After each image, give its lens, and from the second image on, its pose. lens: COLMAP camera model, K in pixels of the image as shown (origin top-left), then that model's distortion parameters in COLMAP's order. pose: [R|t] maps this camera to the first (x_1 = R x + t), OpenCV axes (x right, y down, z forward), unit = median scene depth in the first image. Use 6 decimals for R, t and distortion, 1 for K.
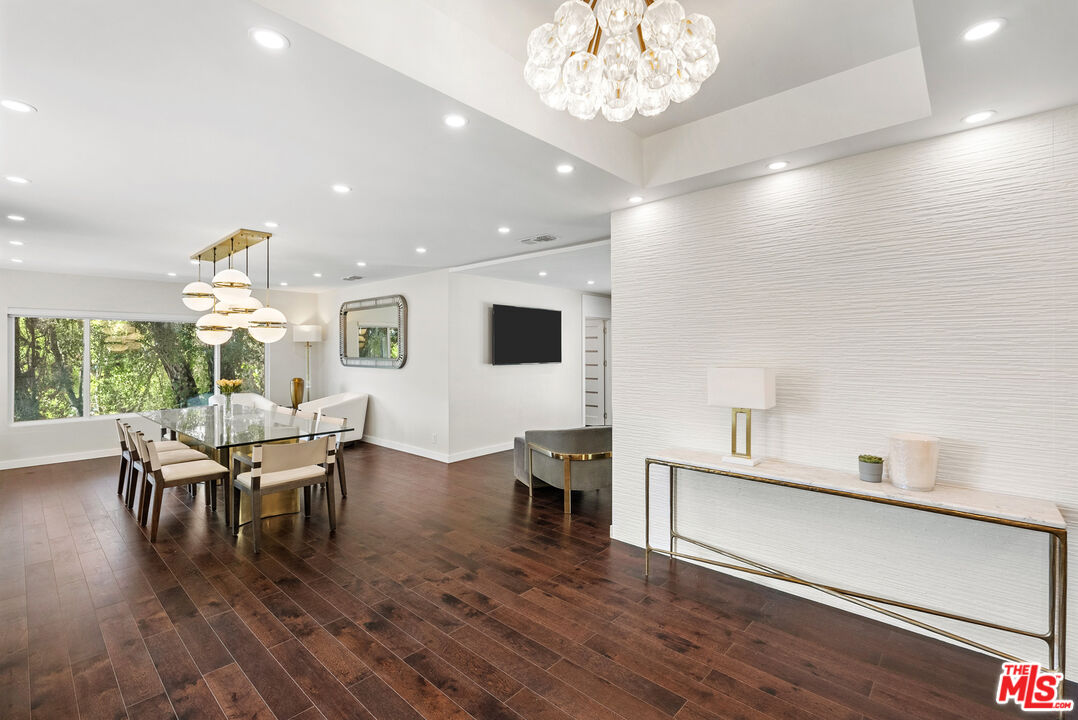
lens RADIAL K [[473.6, 0, 536.3], [0, 473.6, 357.3], [0, 0, 1]] dist [0.000158, -0.000799]
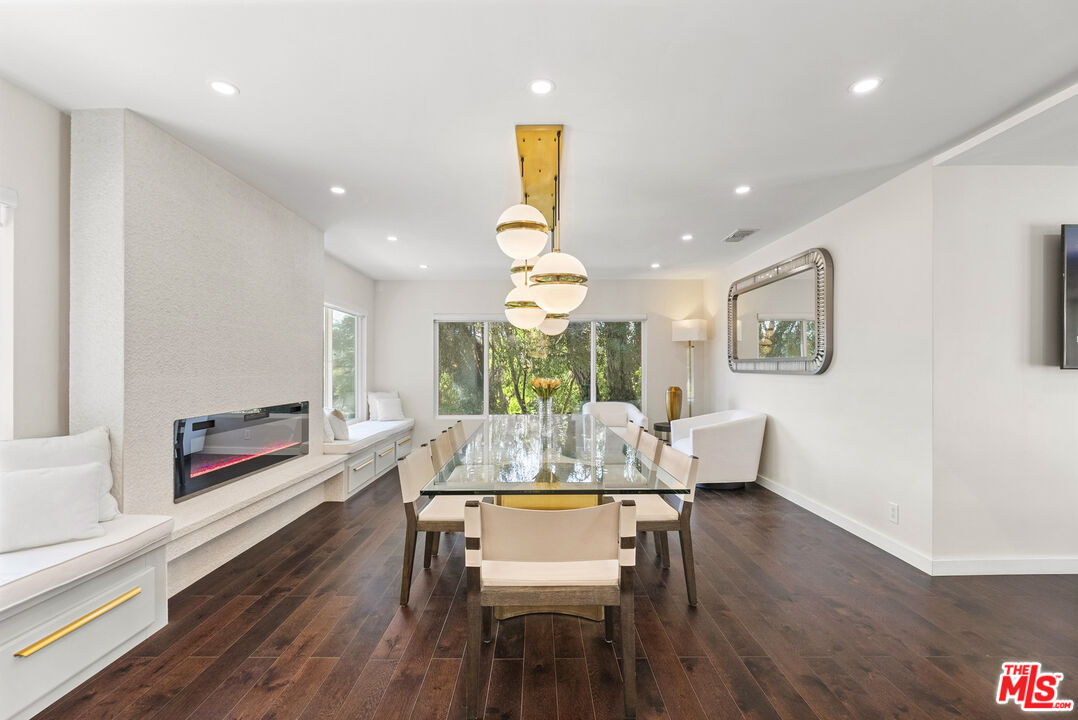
lens RADIAL K [[473.6, 0, 536.3], [0, 473.6, 362.3], [0, 0, 1]] dist [0.000158, -0.000799]
pose [[0.673242, -0.004370, -0.739409, -0.088061], [-0.013801, 0.999734, -0.018474, 0.023957], [0.739293, 0.022642, 0.673003, 0.338182]]
